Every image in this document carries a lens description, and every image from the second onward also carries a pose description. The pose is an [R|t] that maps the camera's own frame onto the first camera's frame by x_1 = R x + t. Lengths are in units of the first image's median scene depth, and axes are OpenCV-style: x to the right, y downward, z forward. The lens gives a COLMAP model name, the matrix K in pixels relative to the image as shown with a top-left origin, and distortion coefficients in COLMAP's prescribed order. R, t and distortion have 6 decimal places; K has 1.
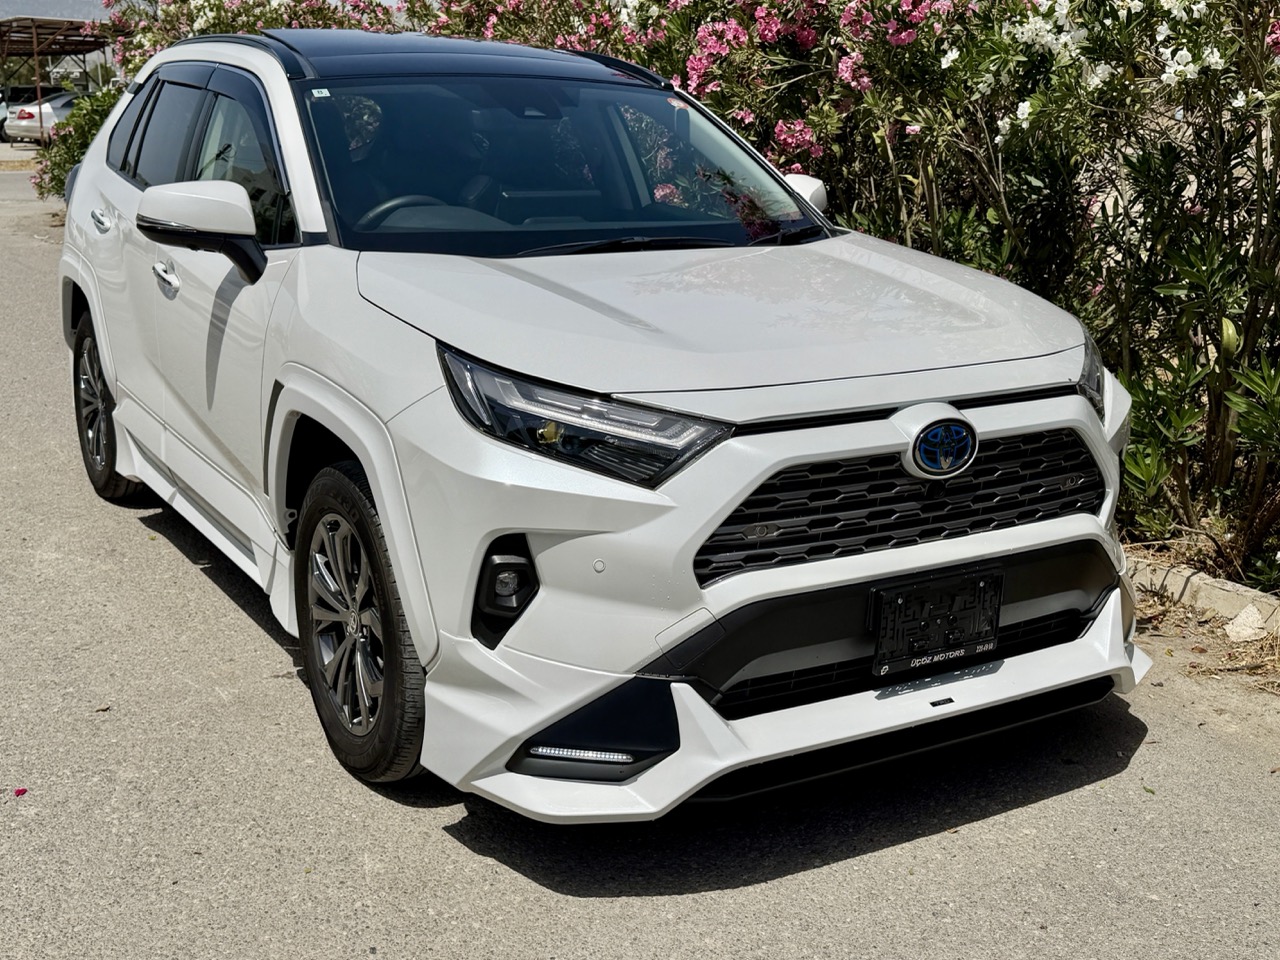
lens RADIAL K [[1539.7, 0, 635.2], [0, 1539.7, 472.6], [0, 0, 1]] dist [-0.002705, 0.000000]
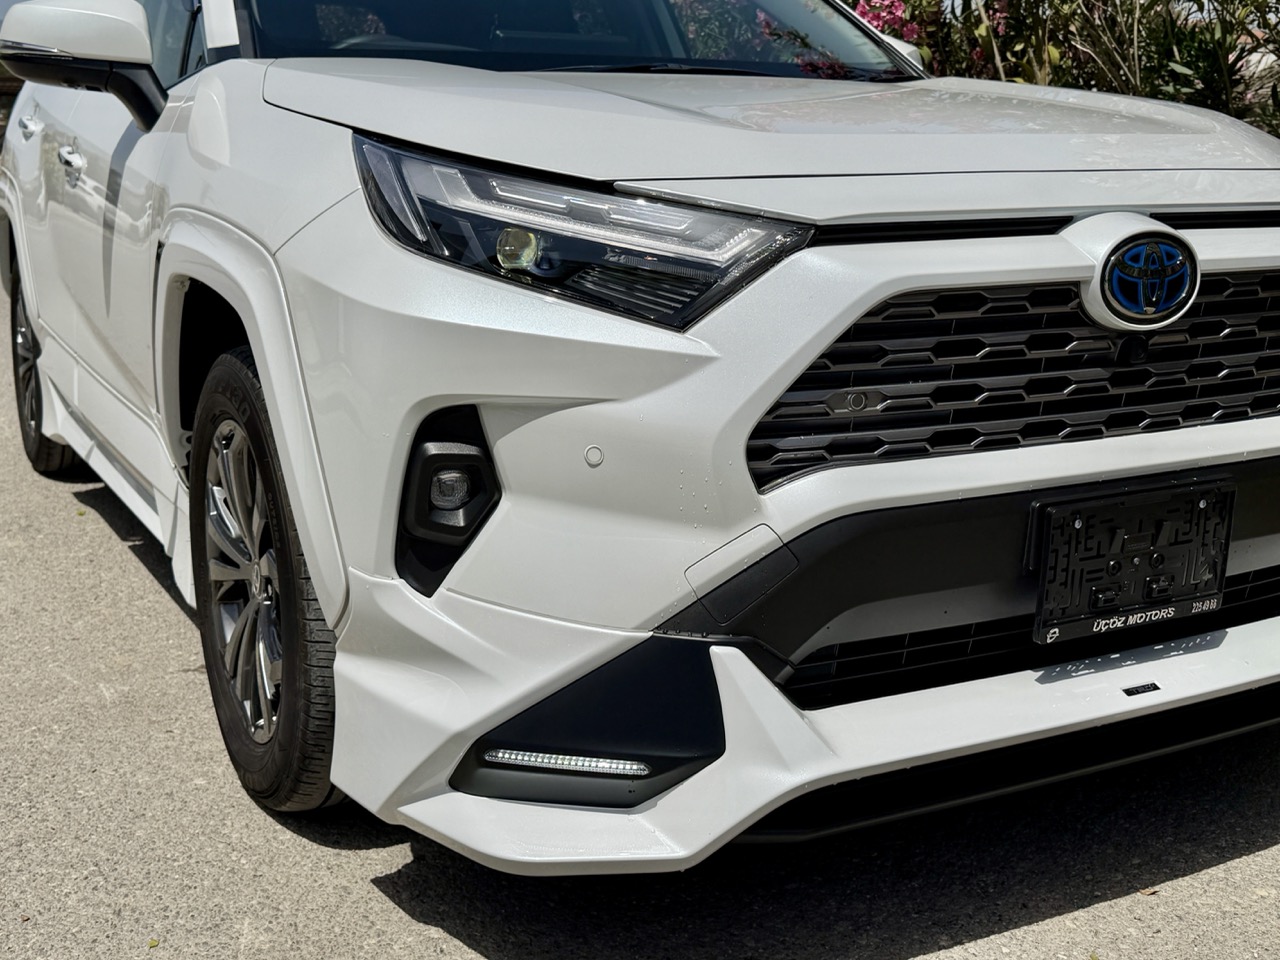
lens RADIAL K [[1539.7, 0, 634.0], [0, 1539.7, 489.8], [0, 0, 1]] dist [-0.002705, 0.000000]
pose [[0.998982, -0.001108, -0.045092, 0.018921], [0.000148, 0.999773, -0.021291, 0.080356], [0.045106, 0.021263, 0.998756, 0.354119]]
